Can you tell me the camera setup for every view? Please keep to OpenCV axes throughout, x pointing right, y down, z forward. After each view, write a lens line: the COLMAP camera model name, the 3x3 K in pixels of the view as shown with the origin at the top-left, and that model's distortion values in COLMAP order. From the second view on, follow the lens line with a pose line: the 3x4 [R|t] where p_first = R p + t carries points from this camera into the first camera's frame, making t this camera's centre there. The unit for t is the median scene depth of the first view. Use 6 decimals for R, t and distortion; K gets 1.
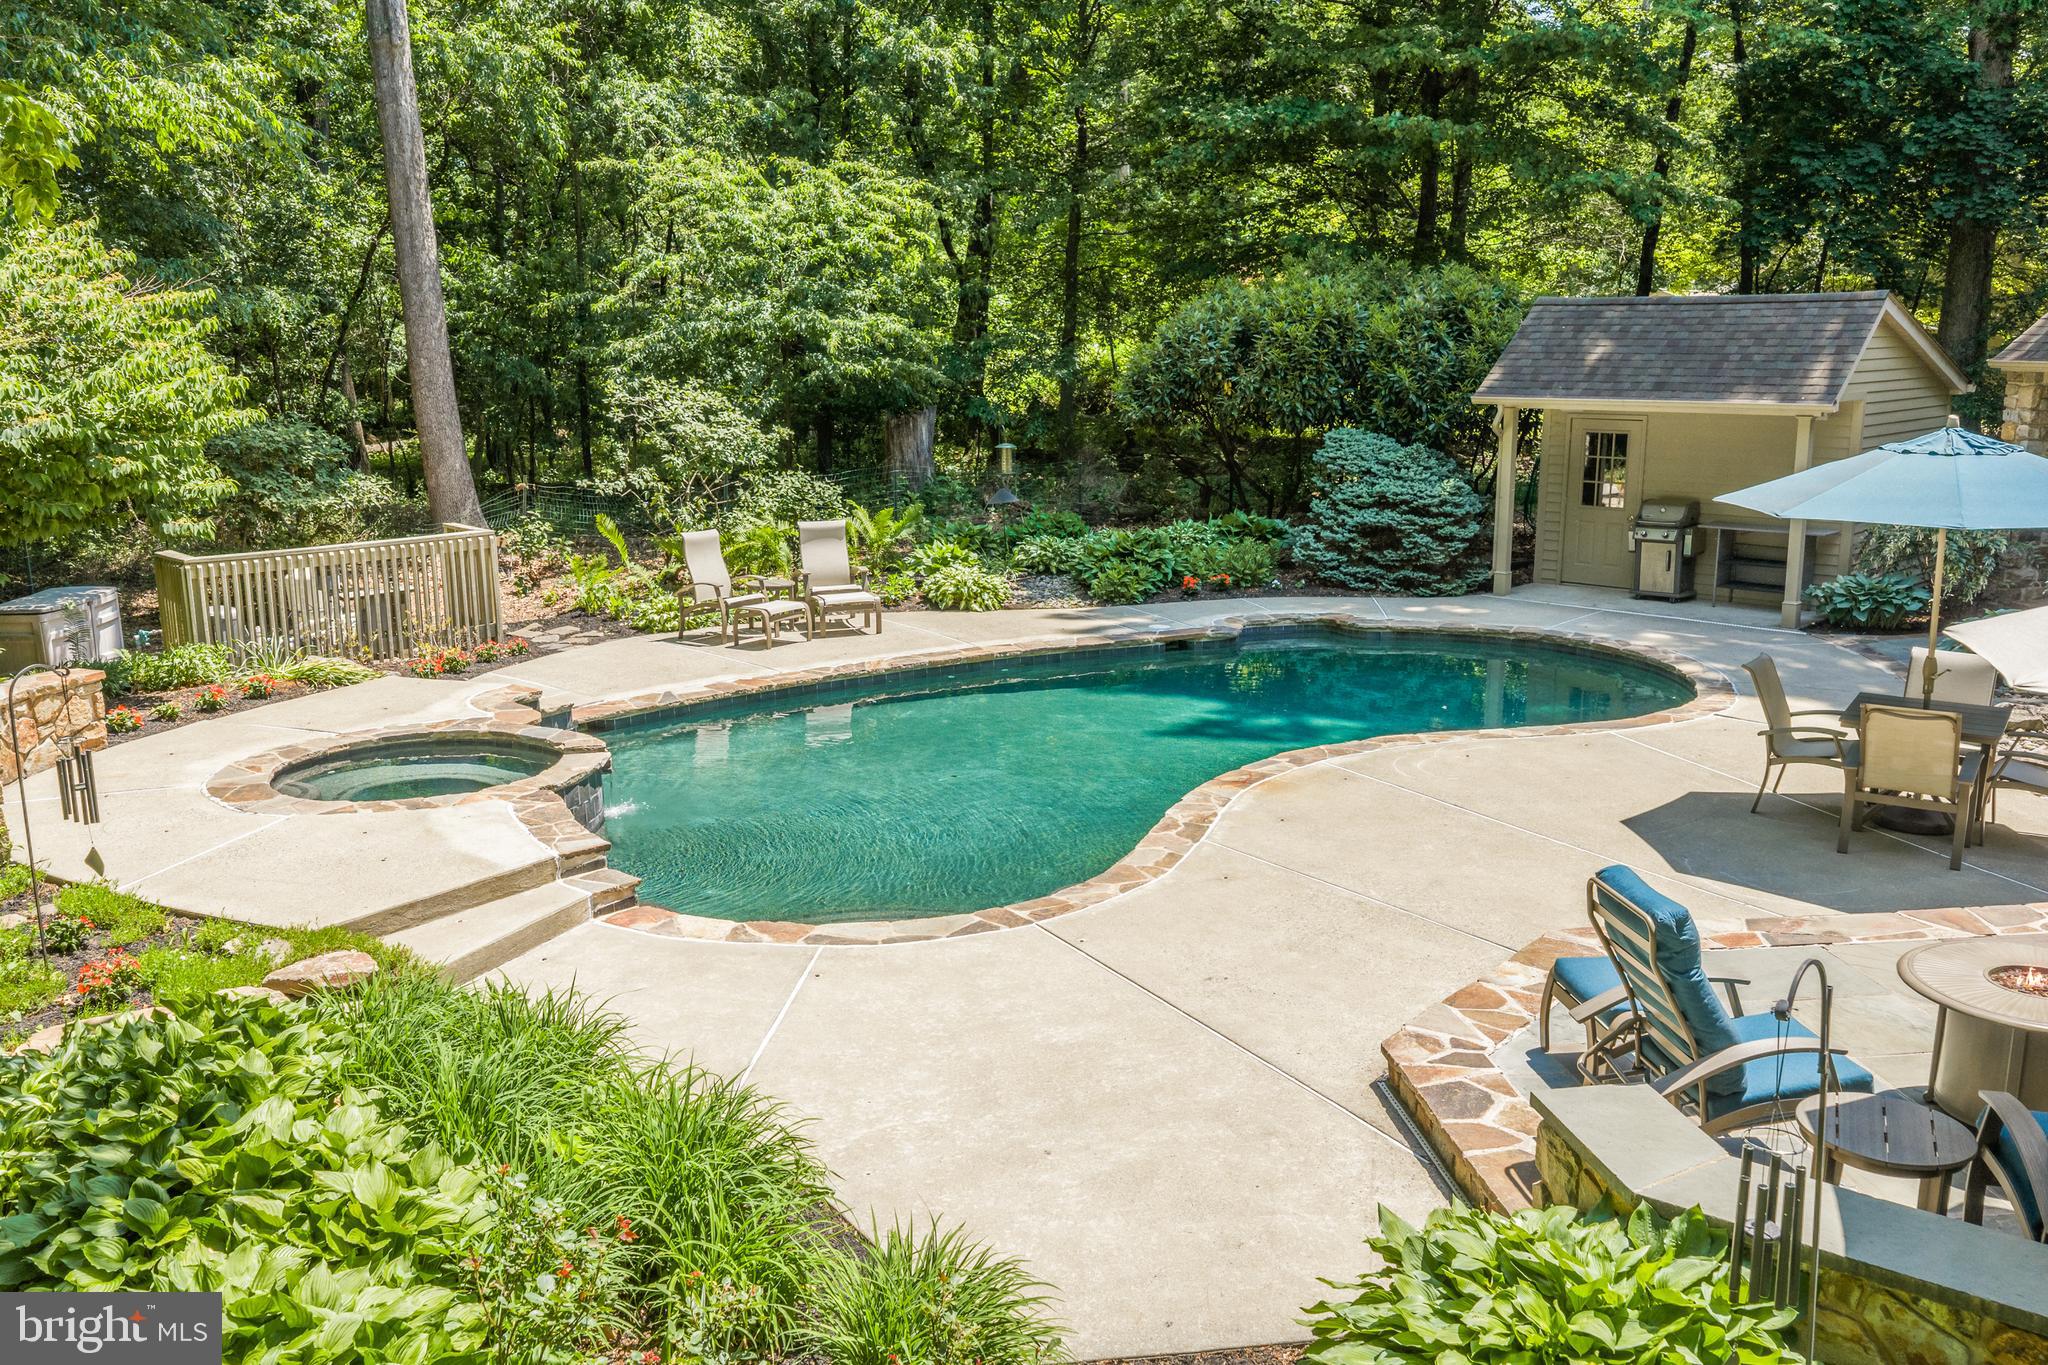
lens RADIAL K [[1730.5, 0, 1037.0], [0, 1730.5, 681.8], [0, 0, 1]] dist [0.003302, -0.004082]
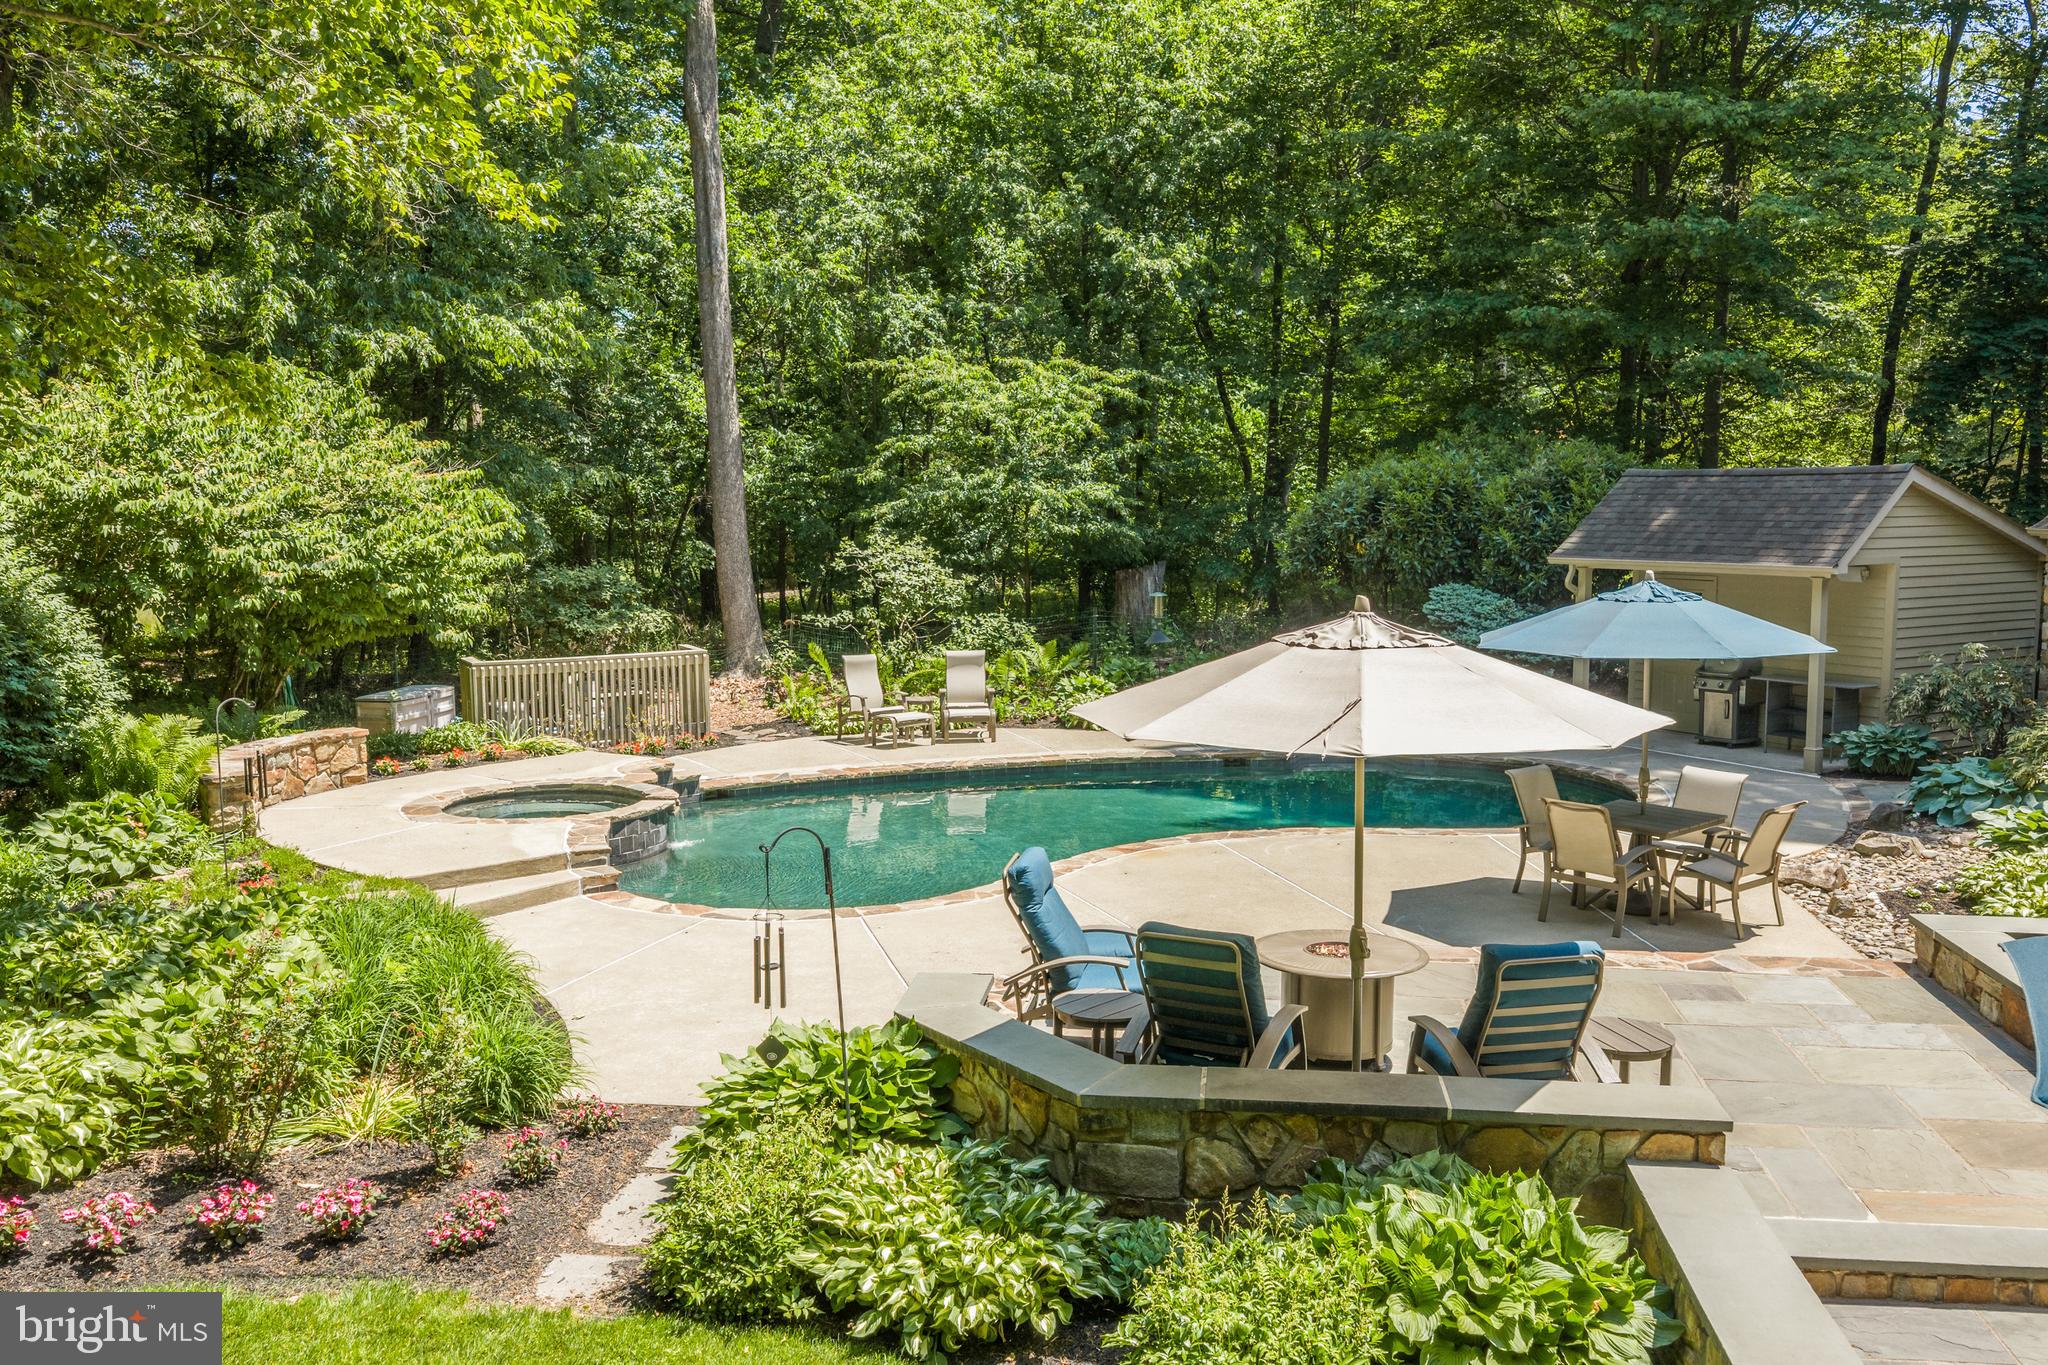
lens RADIAL K [[1730.5, 0, 1037.0], [0, 1730.5, 681.8], [0, 0, 1]] dist [0.003302, -0.004082]
pose [[0.965055, 0.030431, -0.260274, 0.230564], [-0.054279, 0.994907, -0.084934, 0.028588], [0.256364, 0.096094, 0.961792, -0.154278]]
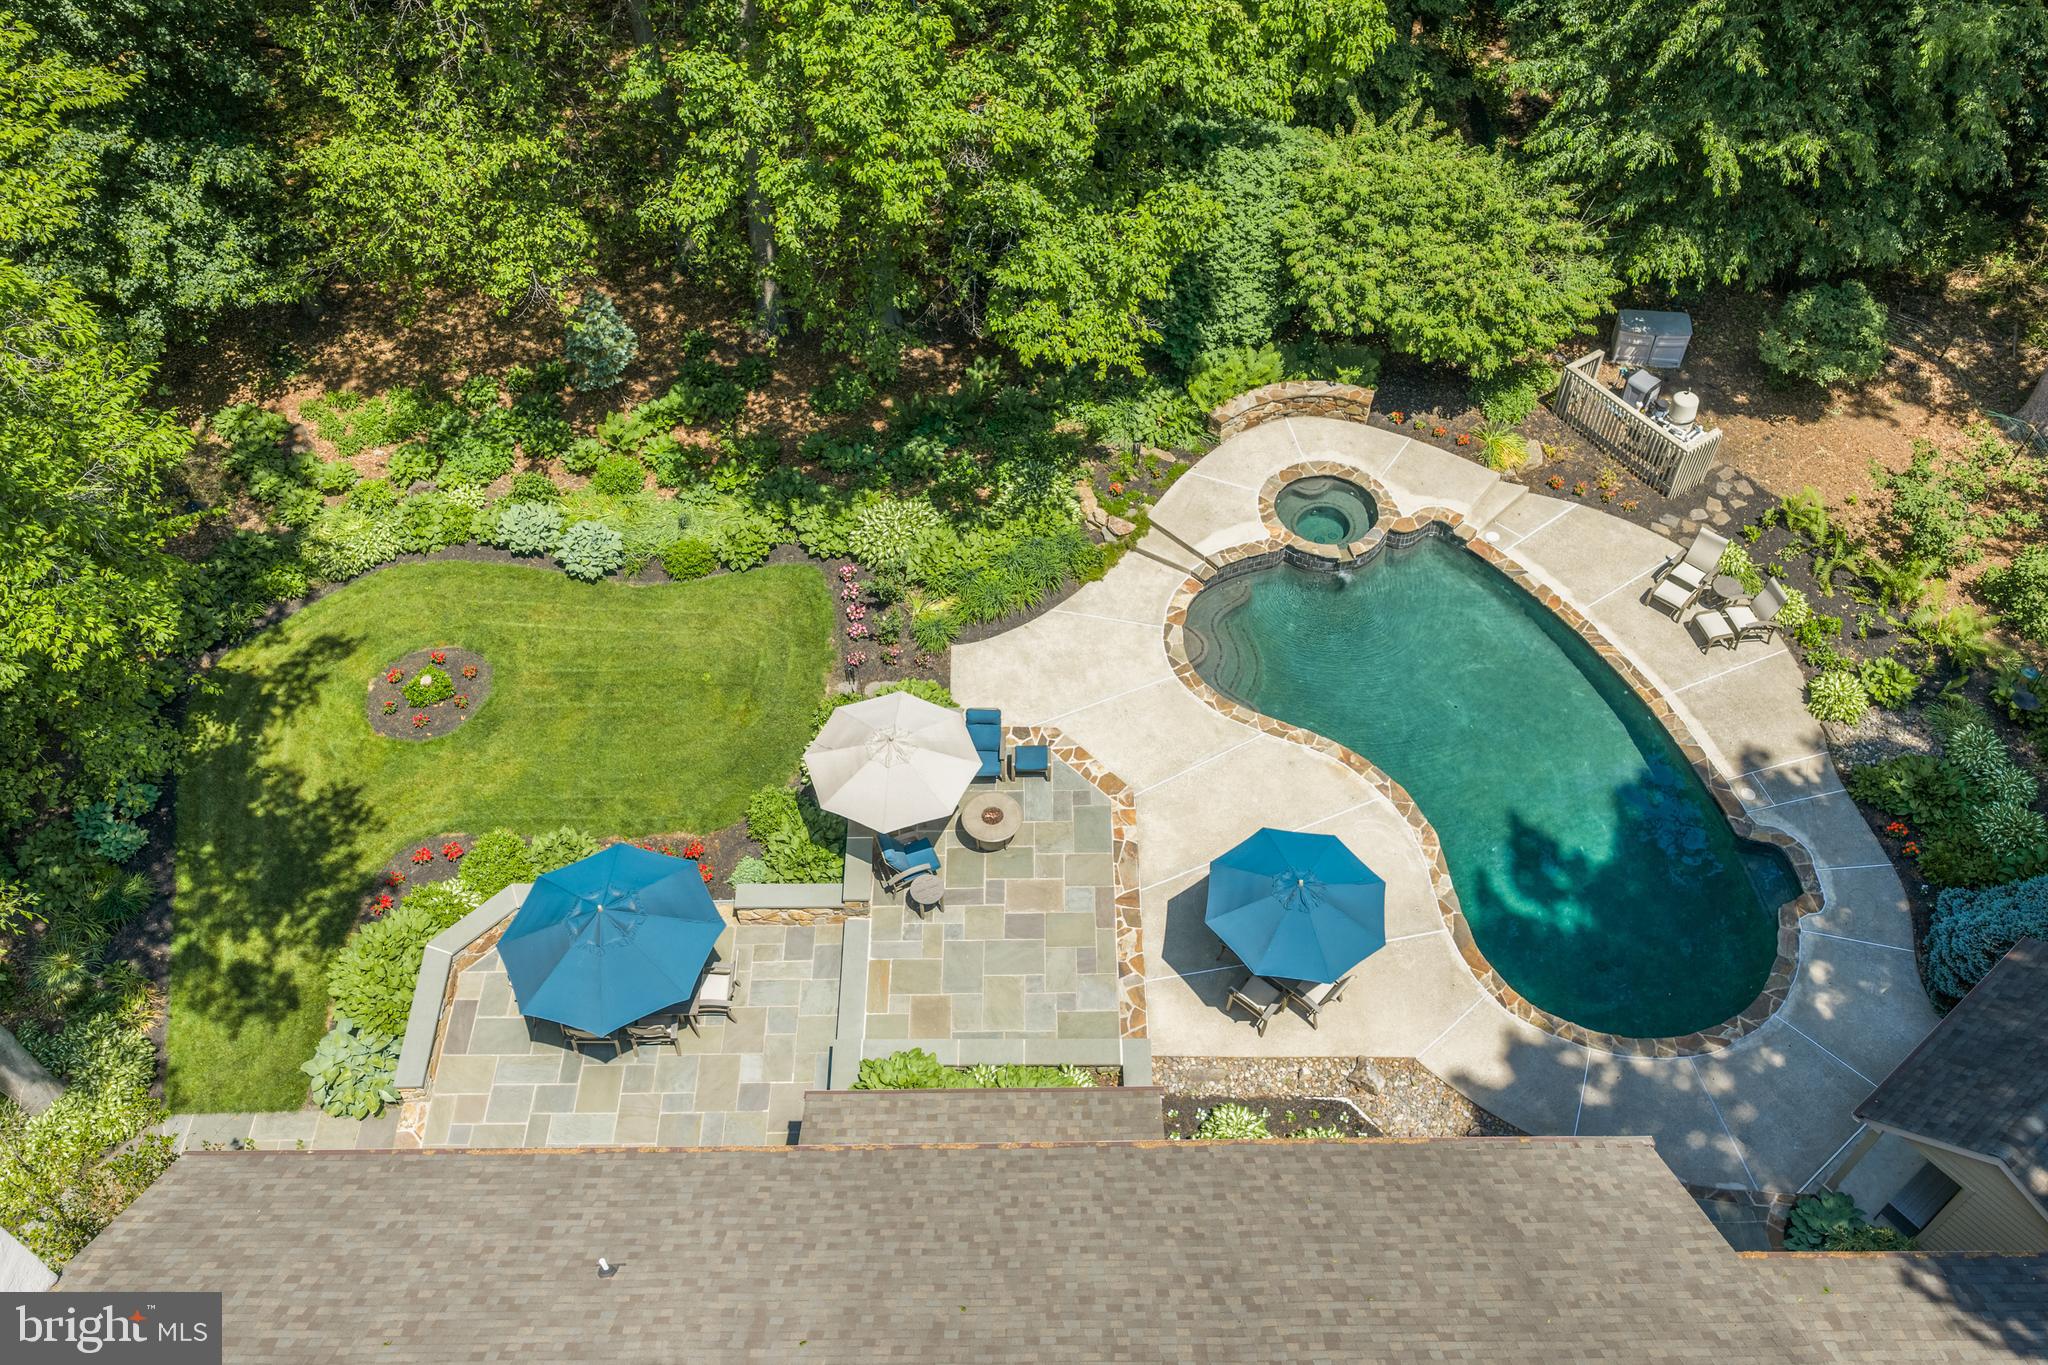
lens RADIAL K [[1730.5, 0, 1037.0], [0, 1730.5, 681.8], [0, 0, 1]] dist [0.003302, -0.004082]
pose [[-0.121989, 0.770117, -0.626129, 0.955533], [-0.202434, 0.598275, 0.775298, -1.068923], [0.971668, 0.221328, 0.082915, 0.224271]]
